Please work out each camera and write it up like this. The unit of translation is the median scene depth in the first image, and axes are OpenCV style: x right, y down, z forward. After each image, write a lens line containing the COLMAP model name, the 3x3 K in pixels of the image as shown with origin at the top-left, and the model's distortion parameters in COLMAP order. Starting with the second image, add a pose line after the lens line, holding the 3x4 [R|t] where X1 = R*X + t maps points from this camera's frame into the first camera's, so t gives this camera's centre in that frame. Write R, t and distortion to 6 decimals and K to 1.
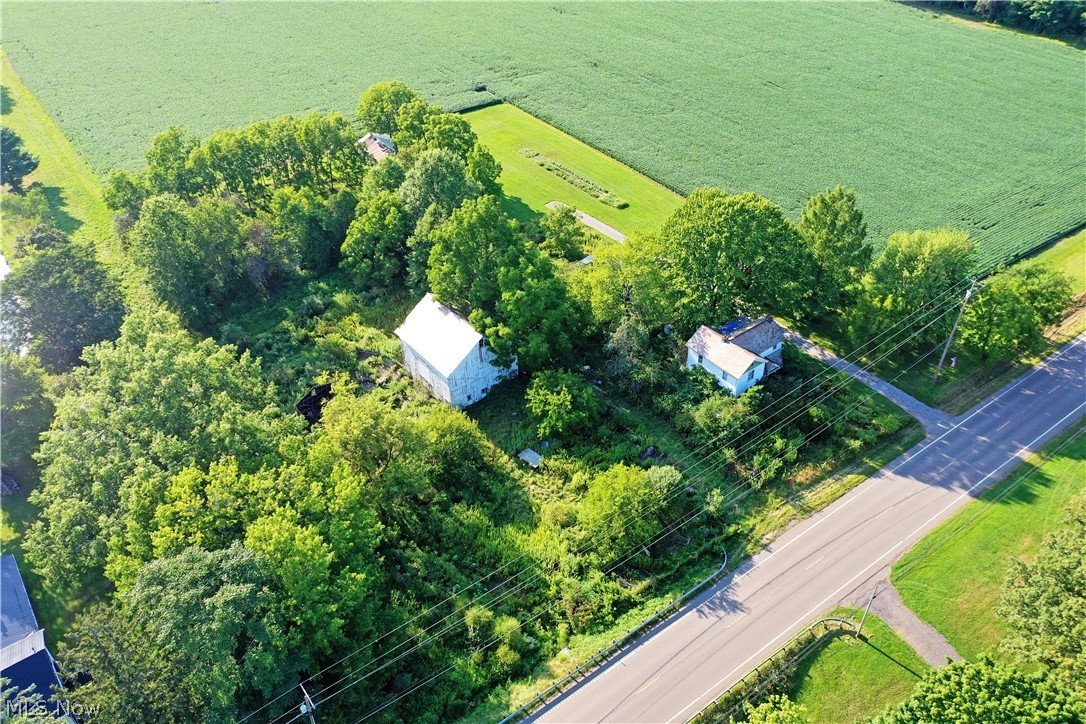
lens RADIAL K [[859.9, 0, 542.9], [0, 859.9, 356.2], [0, 0, 1]] dist [0.020710, -0.008269]
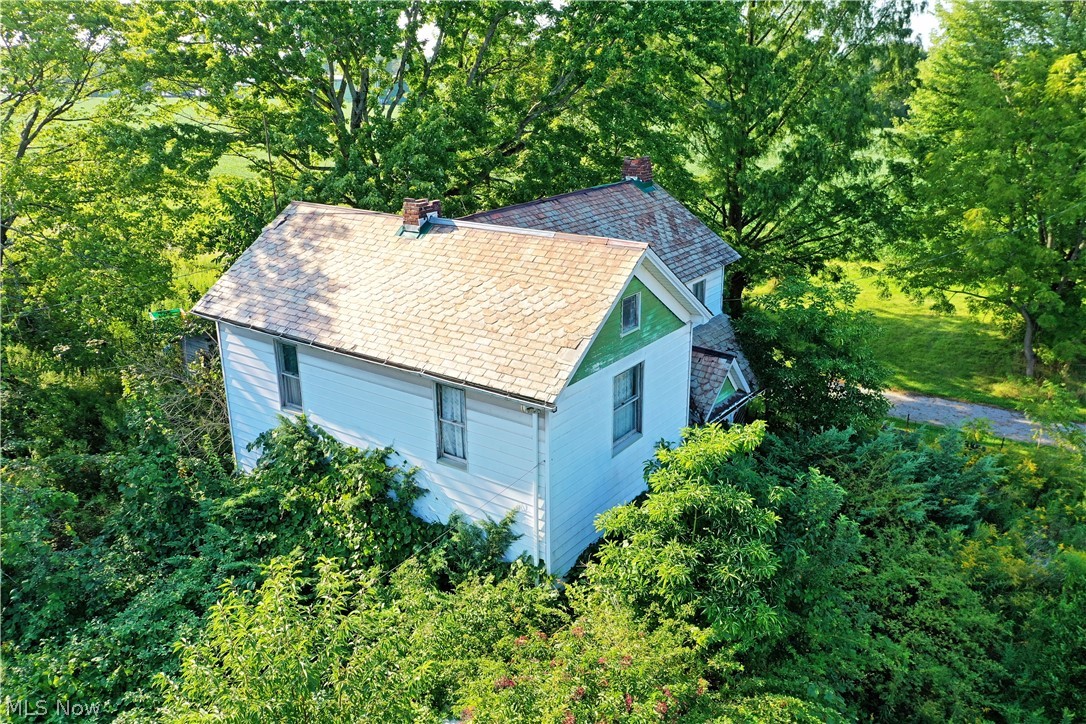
lens RADIAL K [[859.9, 0, 545.0], [0, 859.9, 359.3], [0, 0, 1]] dist [0.020710, -0.008269]
pose [[0.954325, -0.065688, 0.291461, 0.192817], [0.158618, 0.938091, -0.307938, 0.058453], [-0.253189, 0.340104, 0.905663, 0.897862]]
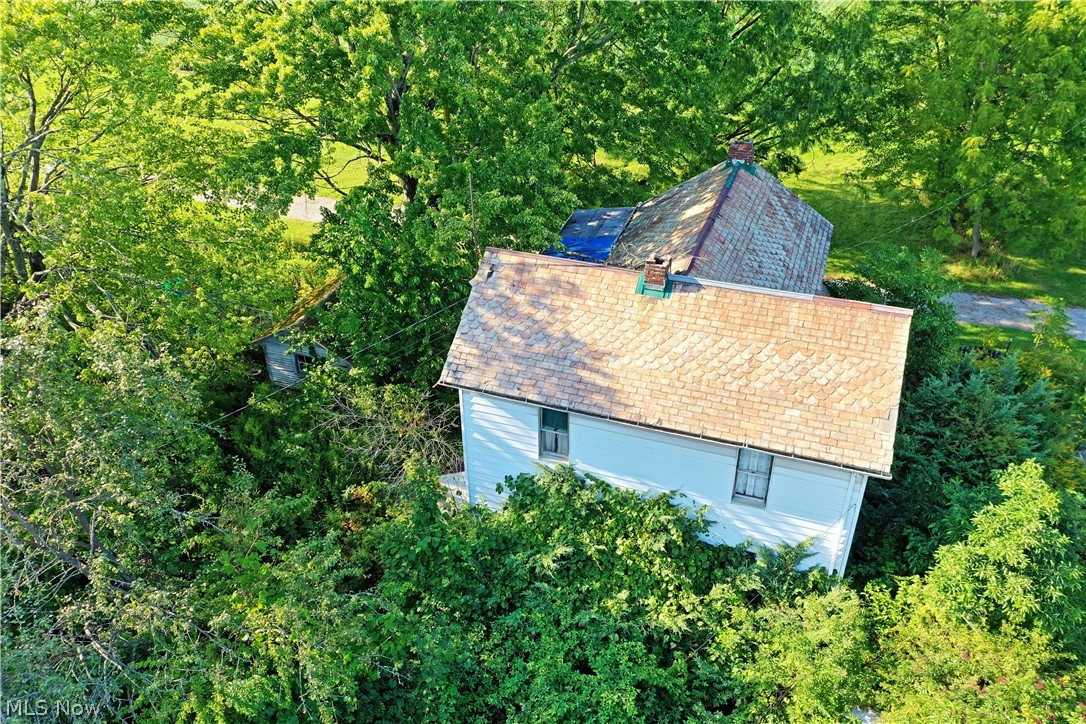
lens RADIAL K [[859.9, 0, 537.9], [0, 859.9, 358.3], [0, 0, 1]] dist [0.020710, -0.008269]
pose [[0.838501, -0.268560, 0.474122, 0.111000], [0.314756, 0.948980, -0.019121, -0.008654], [-0.444798, 0.165266, 0.880251, 0.900970]]
